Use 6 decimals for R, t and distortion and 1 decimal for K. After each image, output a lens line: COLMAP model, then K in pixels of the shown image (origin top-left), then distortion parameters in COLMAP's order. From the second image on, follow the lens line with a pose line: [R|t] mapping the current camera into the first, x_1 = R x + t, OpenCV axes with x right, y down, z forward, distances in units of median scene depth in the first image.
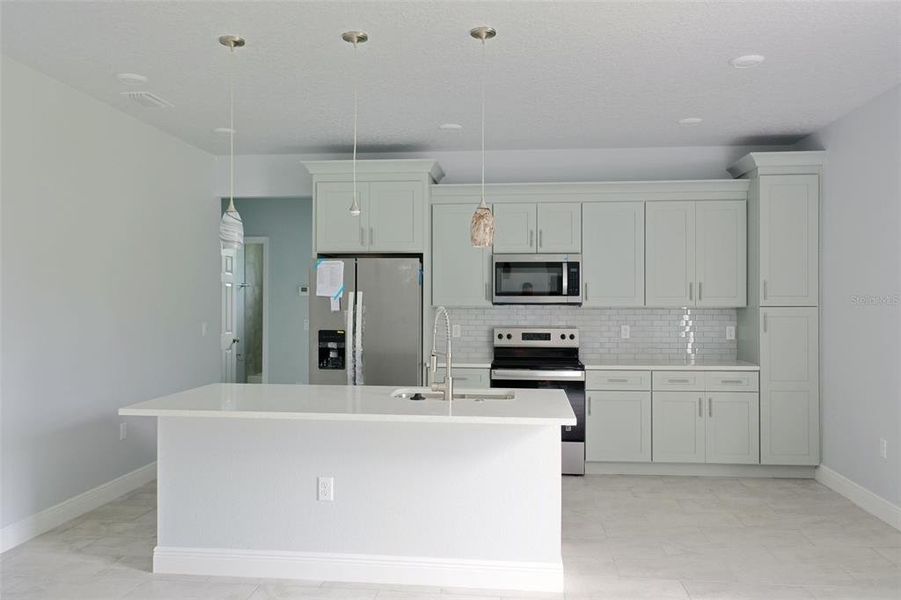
lens RADIAL K [[707.8, 0, 450.5], [0, 707.8, 300.0], [0, 0, 1]] dist [-0.000321, 0.000407]
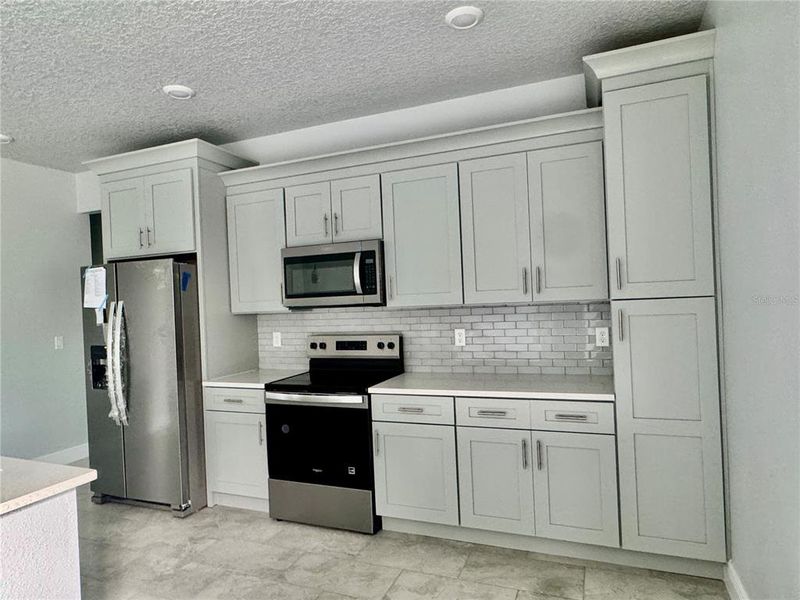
lens RADIAL K [[501.2, 0, 395.9], [0, 501.2, 302.1], [0, 0, 1]] dist [-0.000635, -0.001647]
pose [[0.958604, -0.039224, -0.282027, 0.356442], [0.042078, 0.999106, 0.004067, 0.001213], [0.281615, -0.015765, 0.959398, 0.486195]]
